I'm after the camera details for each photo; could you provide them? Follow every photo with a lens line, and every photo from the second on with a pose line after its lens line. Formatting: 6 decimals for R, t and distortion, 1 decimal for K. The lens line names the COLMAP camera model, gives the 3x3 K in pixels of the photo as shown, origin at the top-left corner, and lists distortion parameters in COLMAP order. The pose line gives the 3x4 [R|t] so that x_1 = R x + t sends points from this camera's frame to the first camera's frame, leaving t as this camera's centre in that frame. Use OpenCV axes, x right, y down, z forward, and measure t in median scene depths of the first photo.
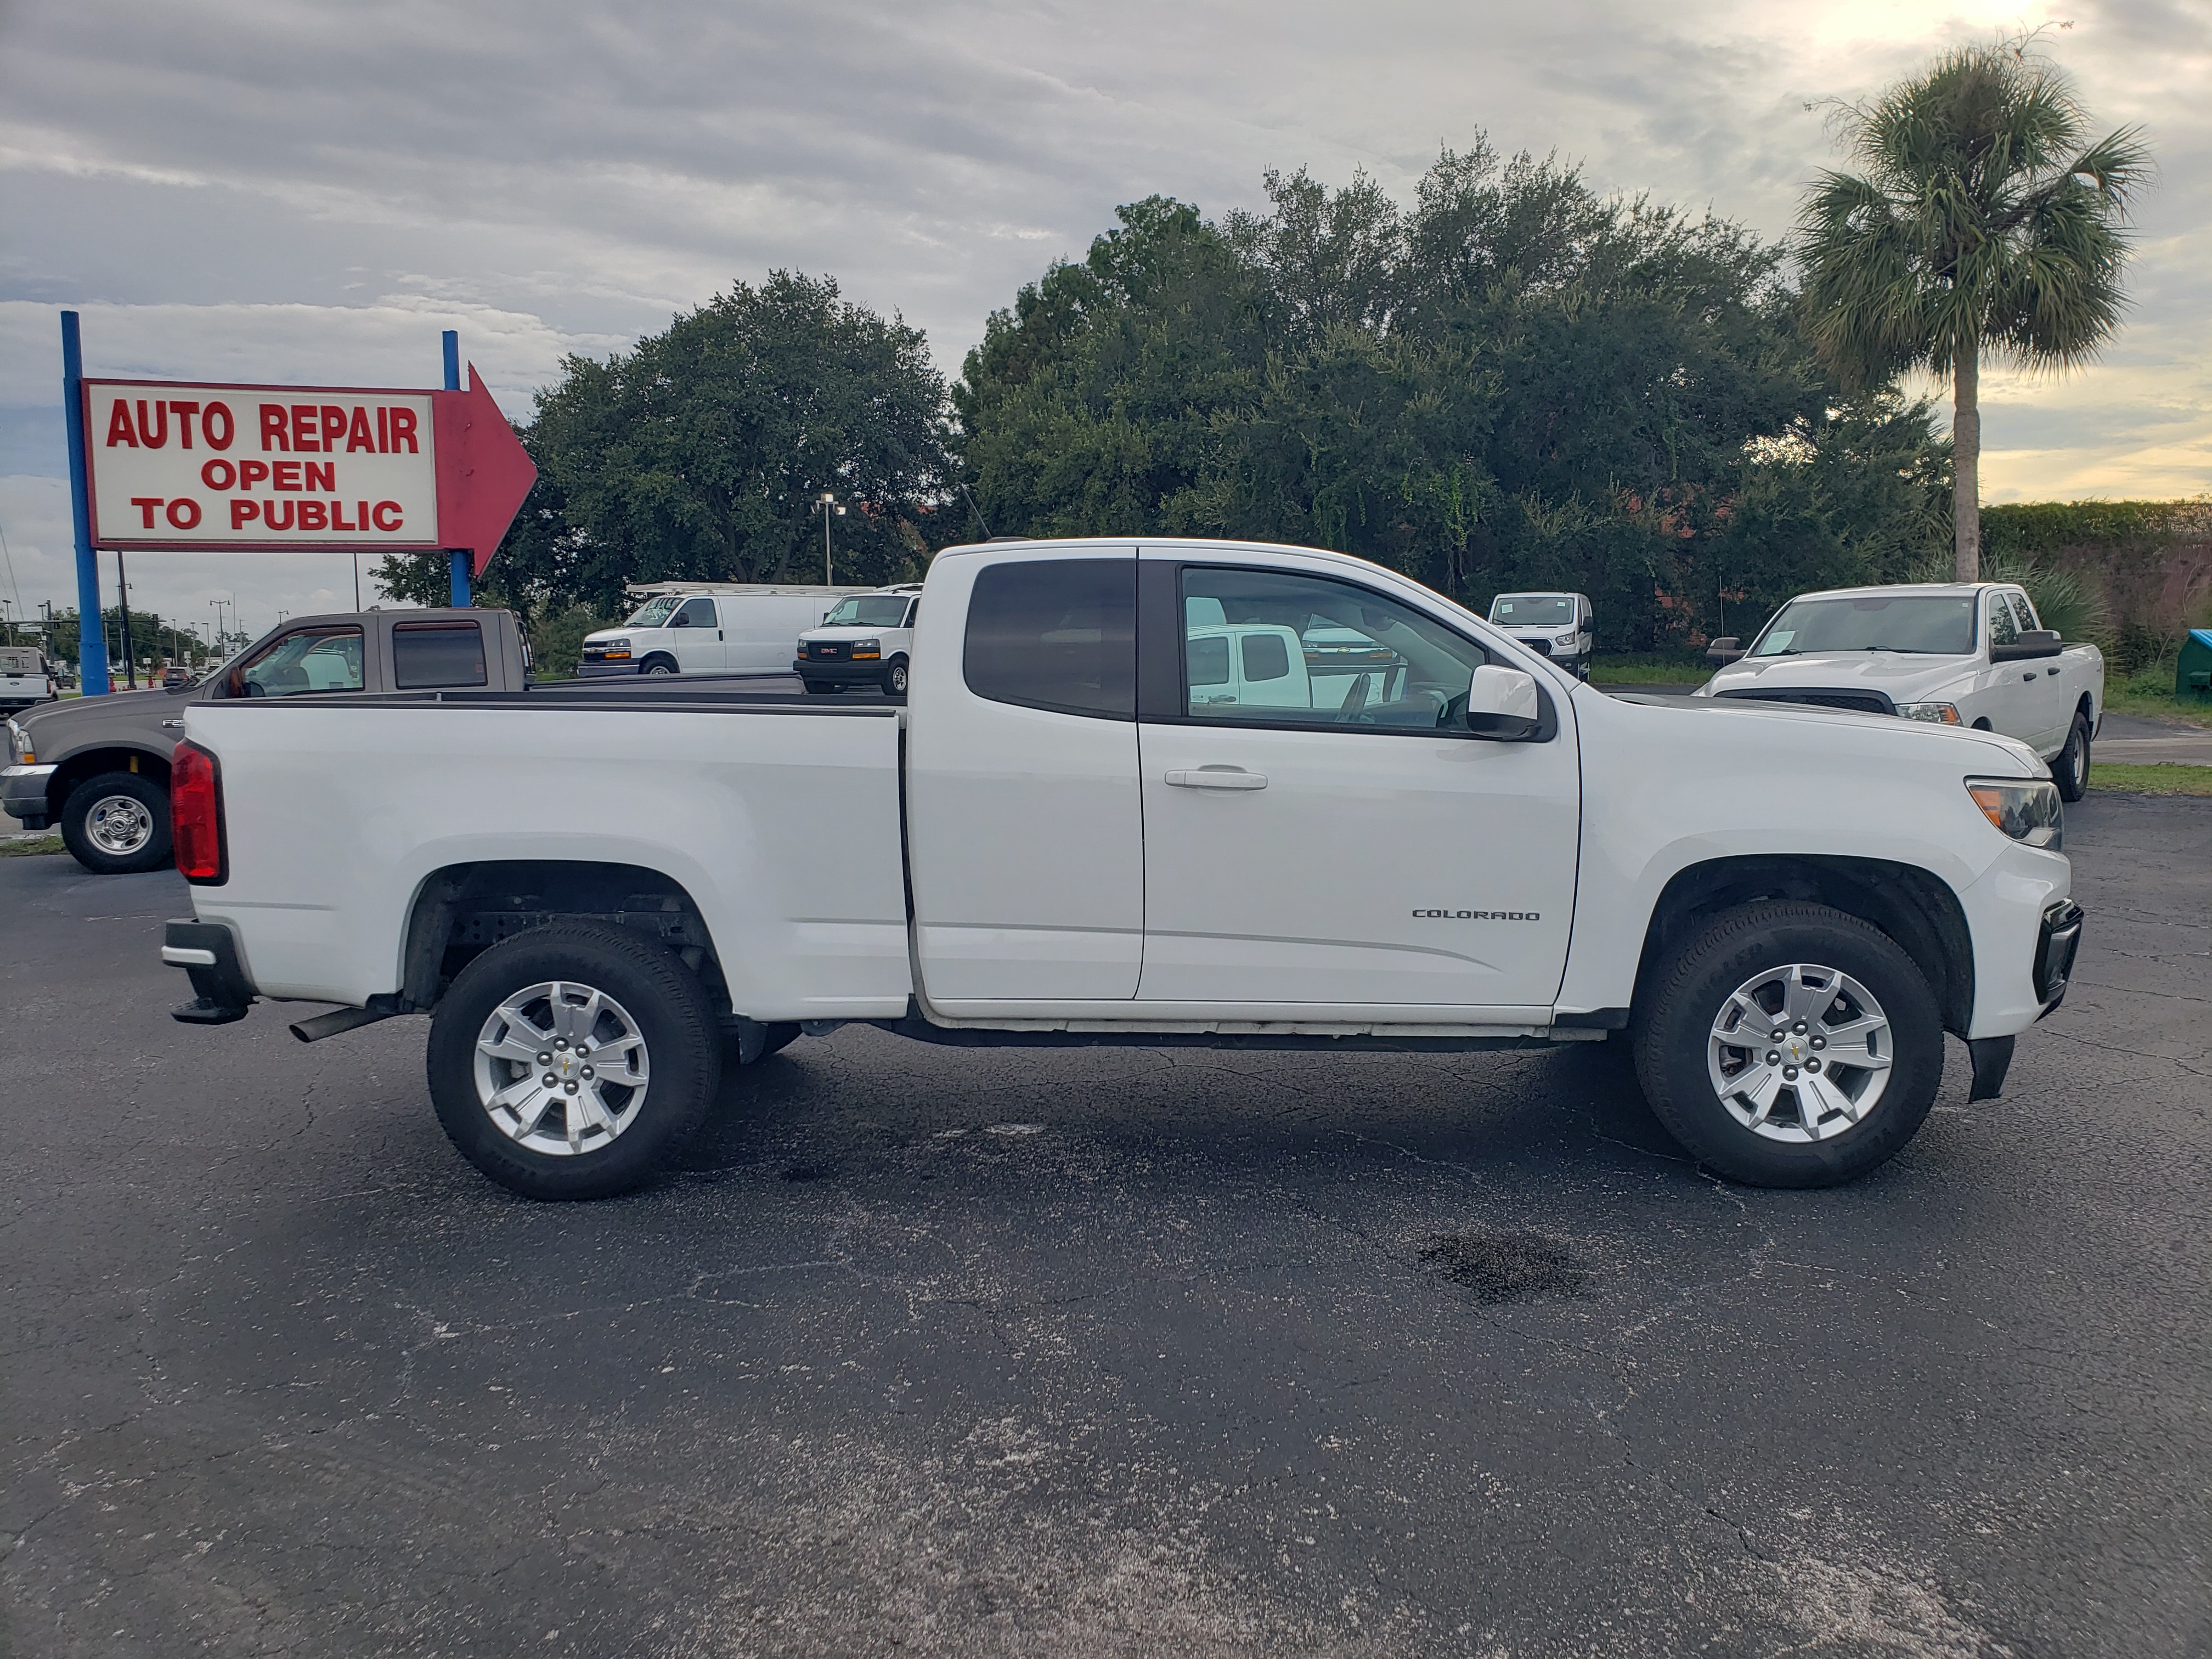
lens RADIAL K [[1674.3, 0, 1106.0], [0, 1674.3, 829.5], [0, 0, 1]] dist [0.044866, -0.094643]
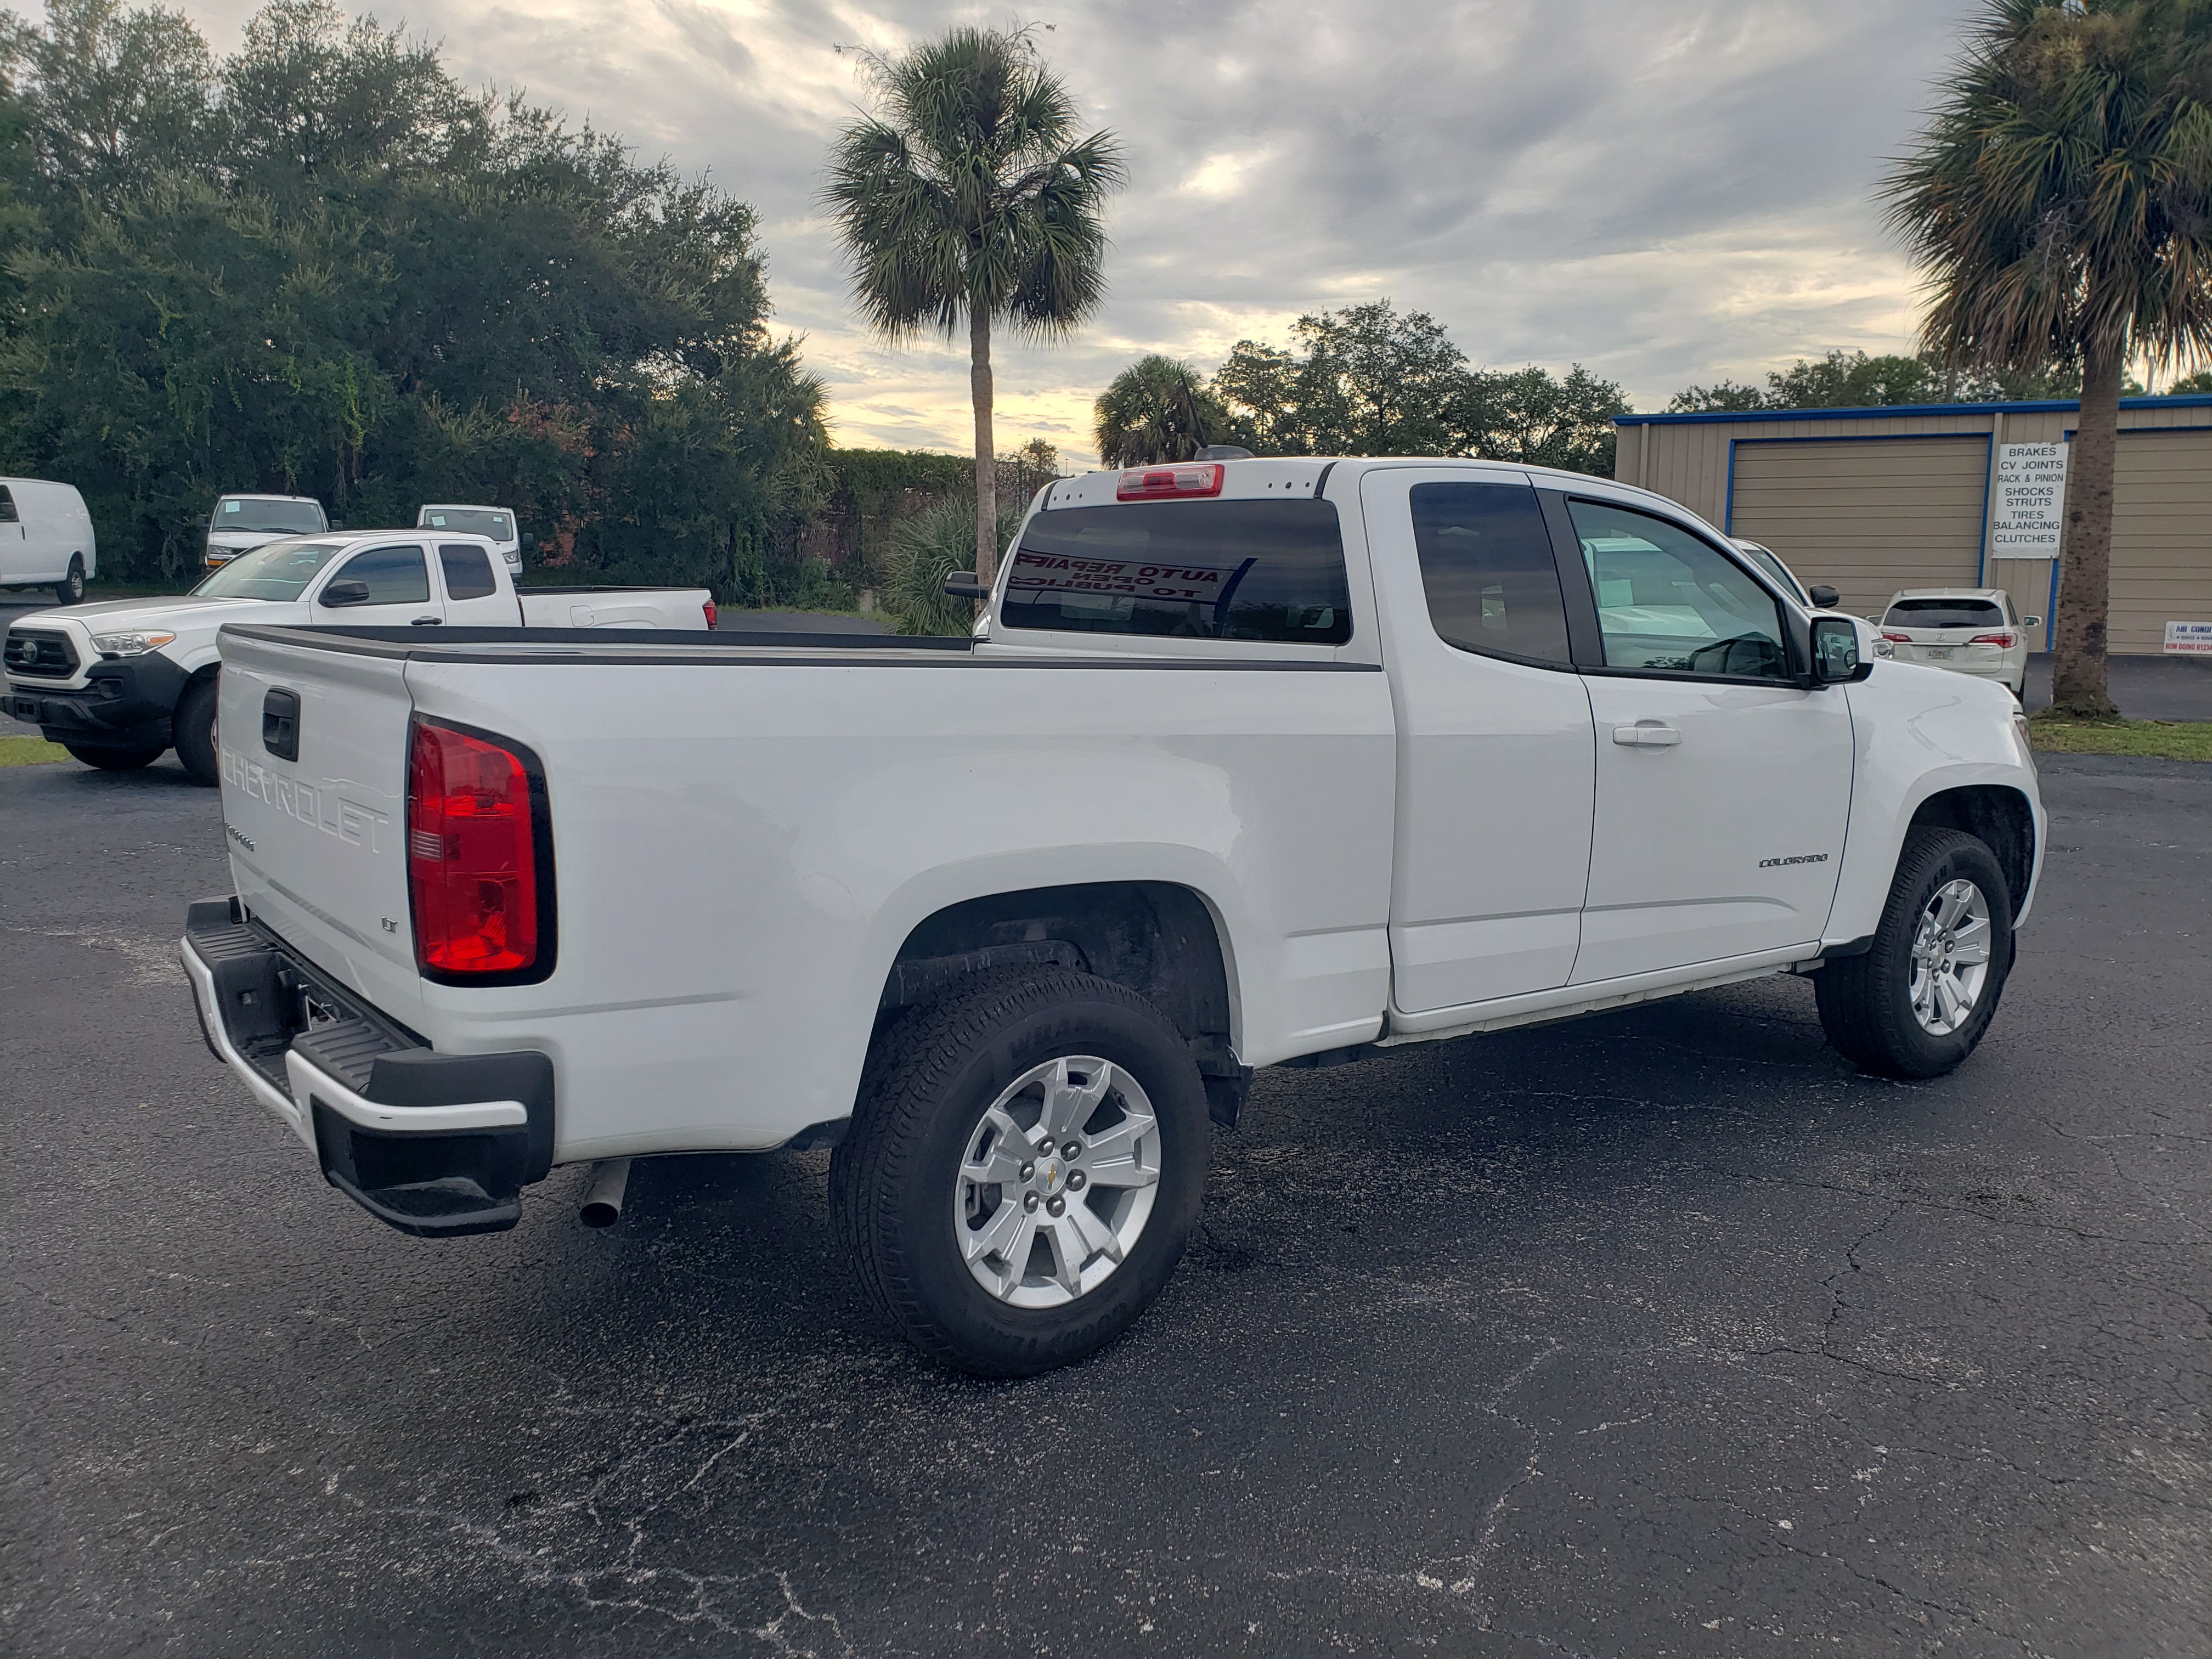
lens RADIAL K [[1674.3, 0, 1106.0], [0, 1674.3, 829.5], [0, 0, 1]] dist [0.044866, -0.094643]
pose [[0.762116, -0.064070, 0.644263, -0.194157], [0.033103, 0.997646, 0.060054, -0.011338], [-0.646594, -0.024442, 0.762442, 0.120998]]
